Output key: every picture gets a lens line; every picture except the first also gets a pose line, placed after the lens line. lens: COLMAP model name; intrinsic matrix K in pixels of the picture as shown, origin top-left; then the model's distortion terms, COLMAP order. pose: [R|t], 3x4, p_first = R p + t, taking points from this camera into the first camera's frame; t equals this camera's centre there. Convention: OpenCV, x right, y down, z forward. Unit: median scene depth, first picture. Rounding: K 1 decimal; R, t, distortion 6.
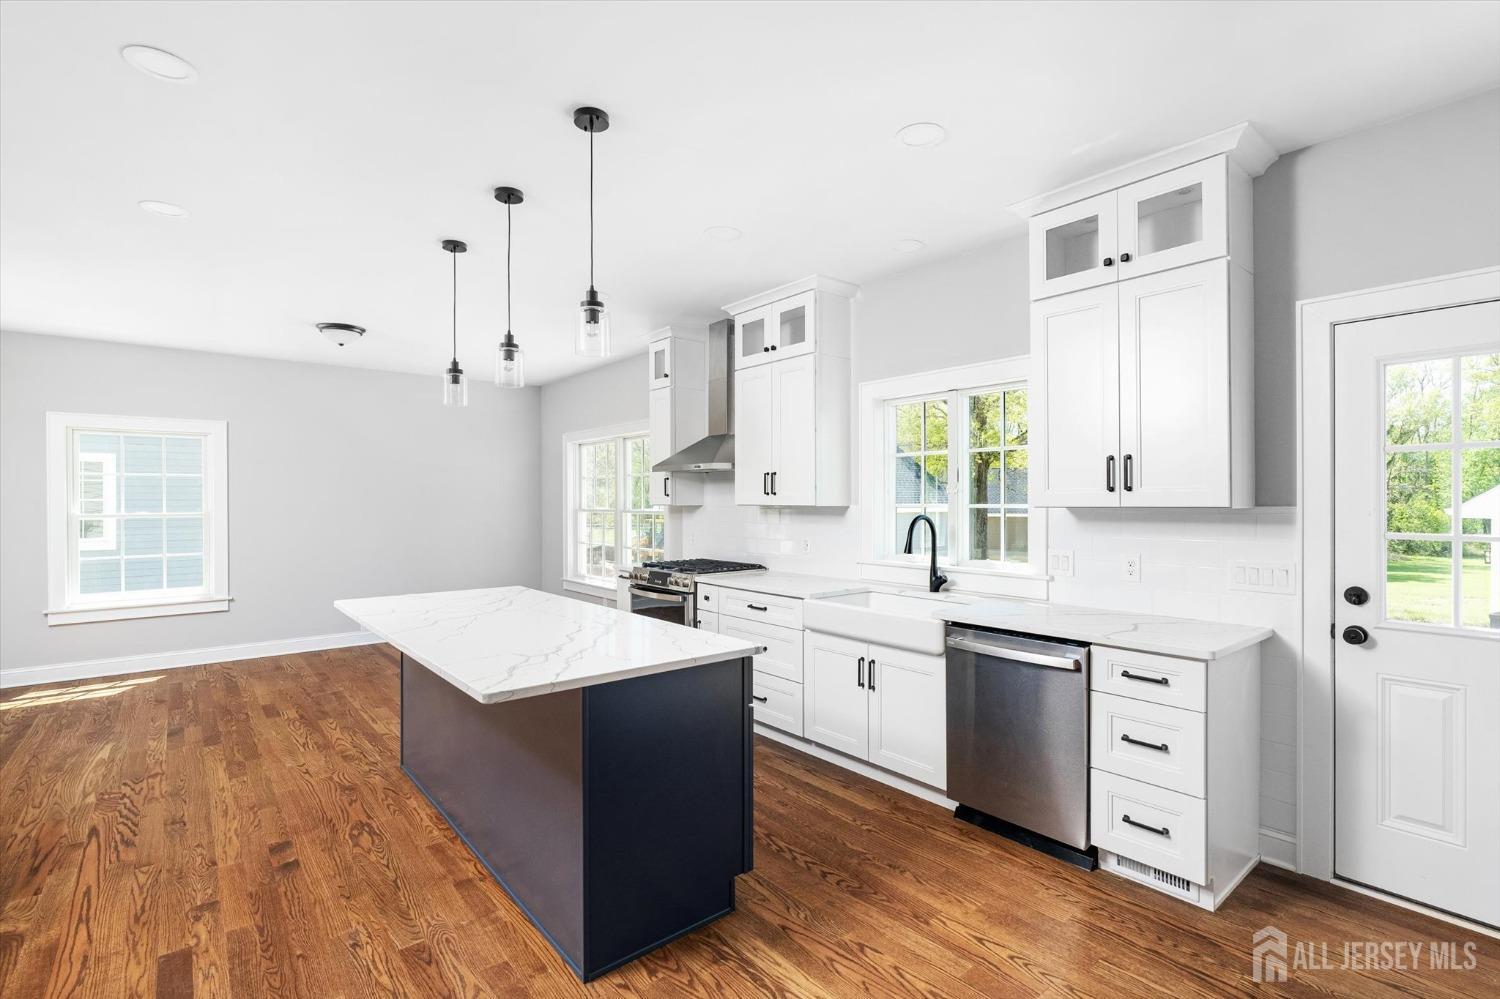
lens RADIAL K [[683.2, 0, 760.2], [0, 683.2, 506.1], [0, 0, 1]] dist [0.004568, 0.000408]
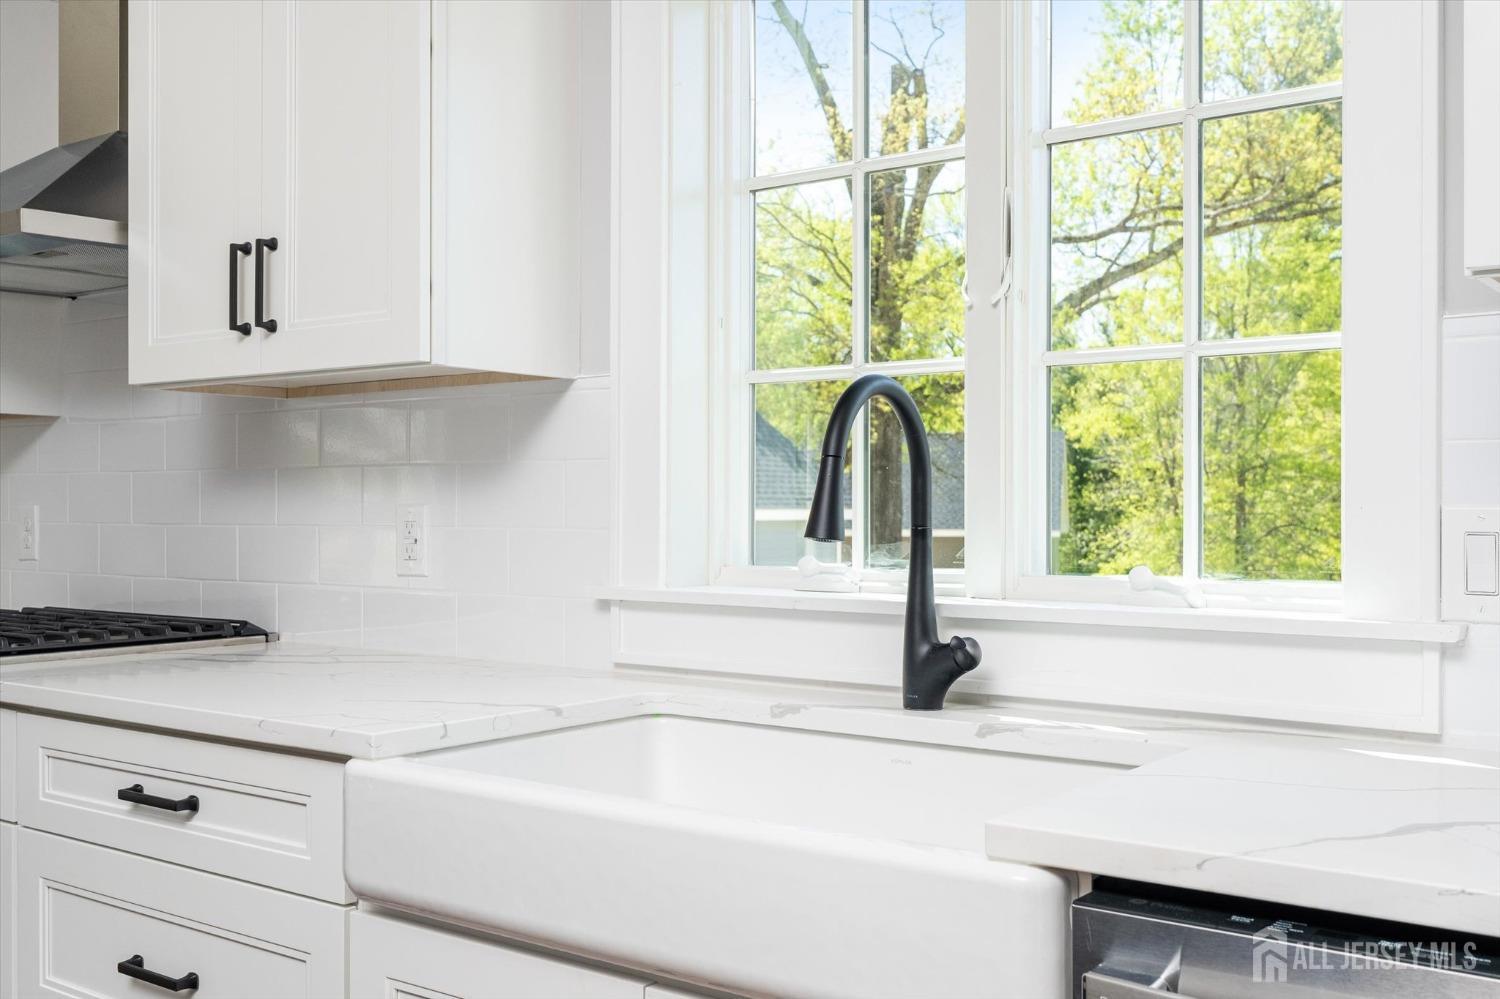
lens RADIAL K [[1465.5, 0, 749.8], [0, 1465.5, 506.6], [0, 0, 1]] dist [0.017295, 0.000000]
pose [[0.974519, 0.001685, 0.224299, 0.081332], [0.000116, 0.999968, -0.008018, 0.058405], [-0.224305, 0.007840, 0.974487, 0.509455]]
